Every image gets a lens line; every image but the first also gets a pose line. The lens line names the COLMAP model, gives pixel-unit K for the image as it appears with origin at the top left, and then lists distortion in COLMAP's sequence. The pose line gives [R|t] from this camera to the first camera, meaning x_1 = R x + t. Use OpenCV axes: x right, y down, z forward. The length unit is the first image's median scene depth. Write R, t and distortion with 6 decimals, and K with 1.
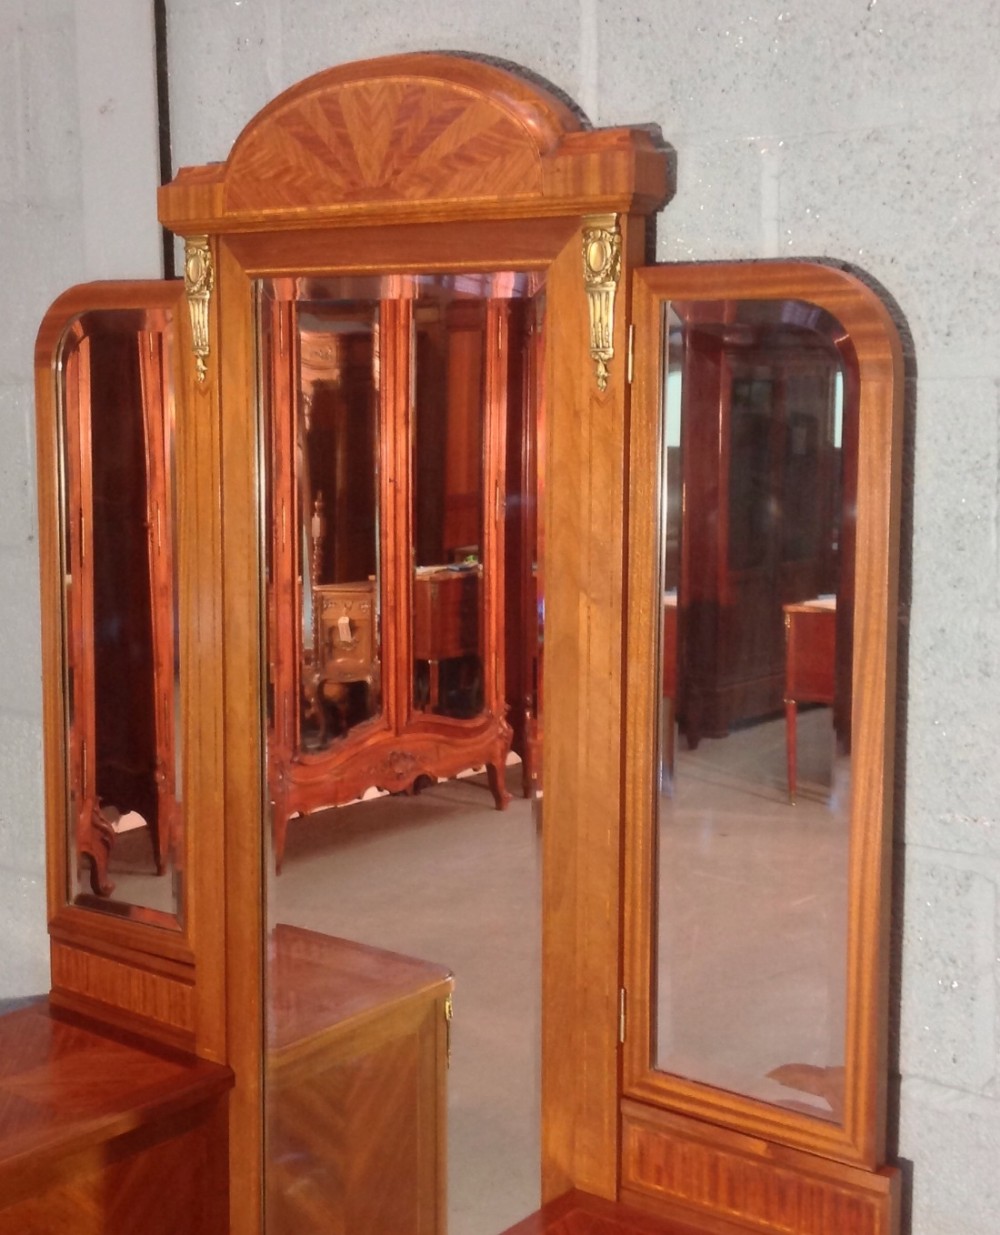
lens RADIAL K [[1835.3, 0, 499.2], [0, 1835.3, 568.3], [0, 0, 1]] dist [0.164750, -0.460968]
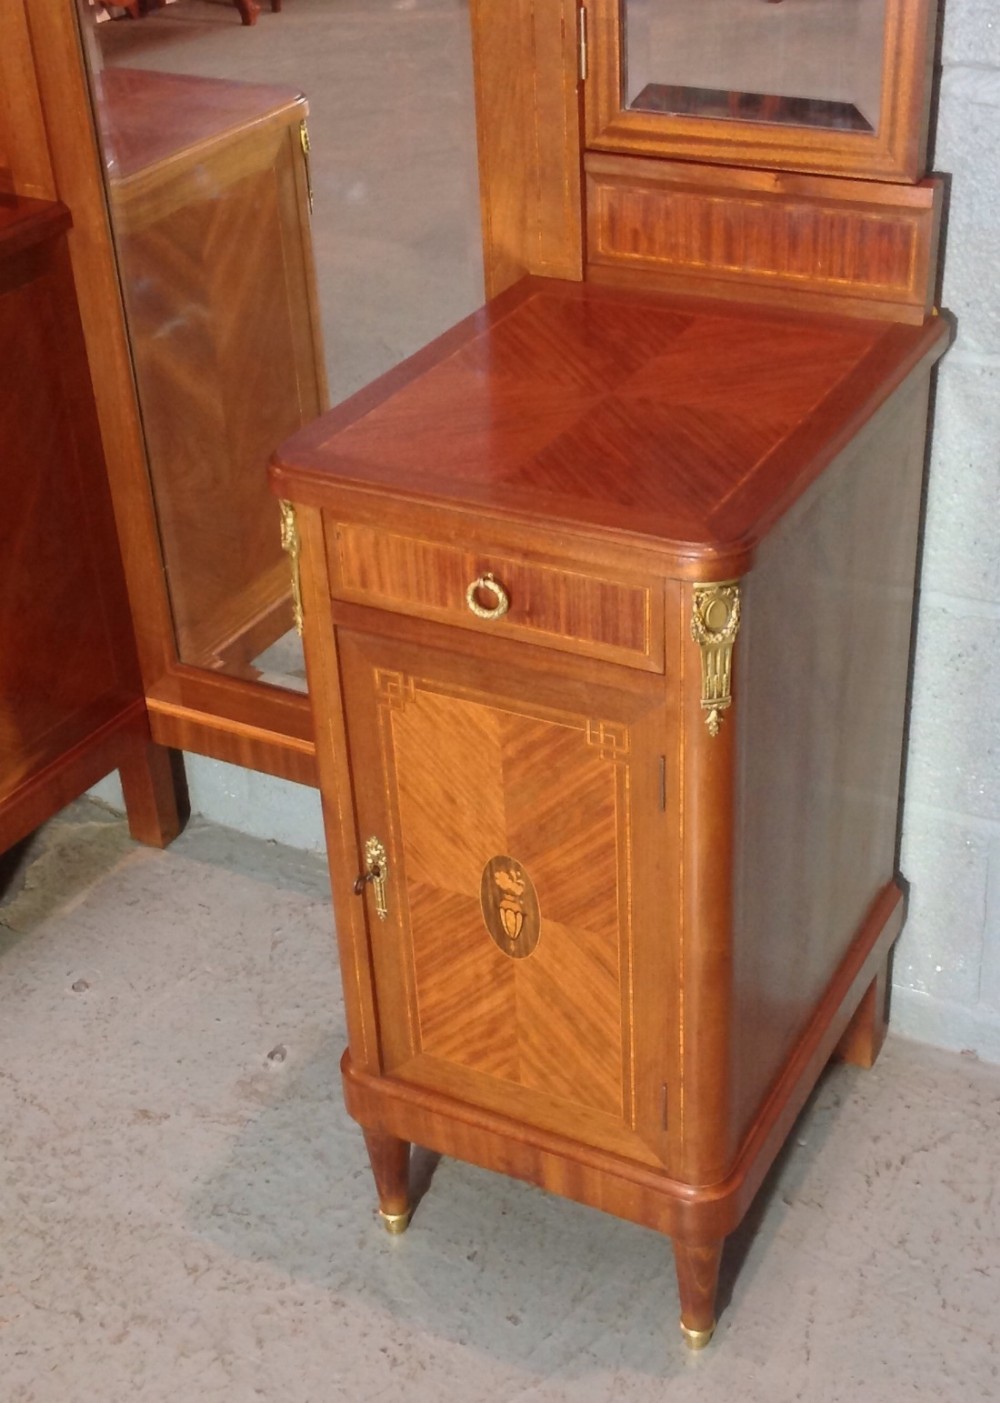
lens RADIAL K [[1930.7, 0, 522.0], [0, 1930.7, 704.5], [0, 0, 1]] dist [0.100874, -0.020931]
pose [[0.984722, -0.124660, 0.121584, -0.094379], [0.061398, 0.901934, 0.427487, 0.137382], [-0.162951, -0.413490, 0.895808, 0.142396]]
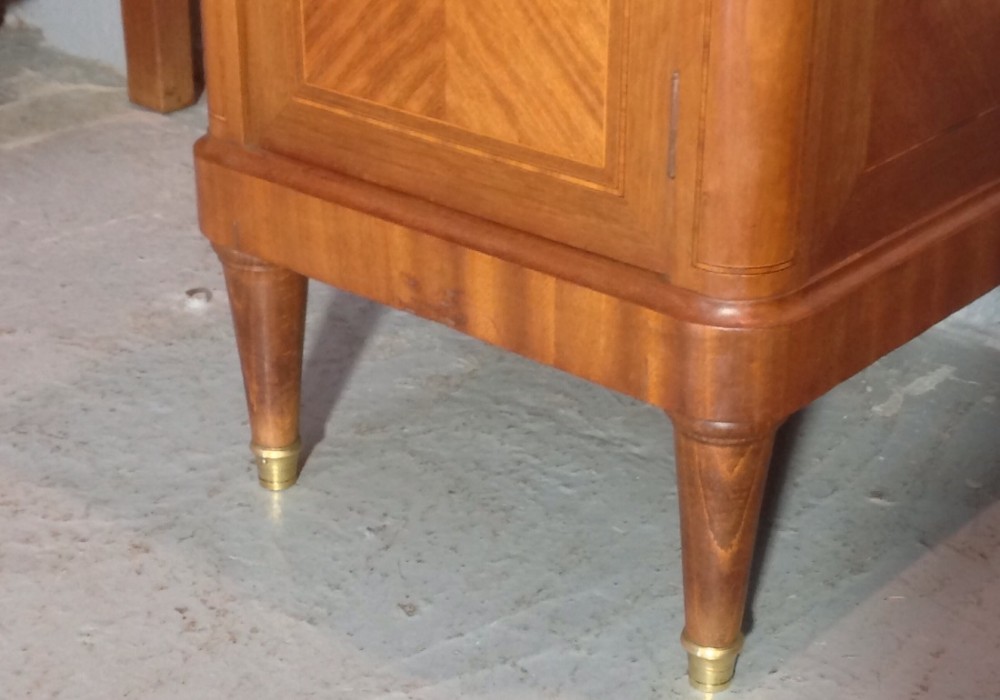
lens RADIAL K [[1958.6, 0, 499.8], [0, 1958.6, 370.2], [0, 0, 1]] dist [0.073457, 0.183703]
pose [[0.998261, 0.029297, -0.051161, 0.024701], [-0.010569, 0.942662, 0.333582, 0.538217], [0.058001, -0.332461, 0.941332, 0.355690]]
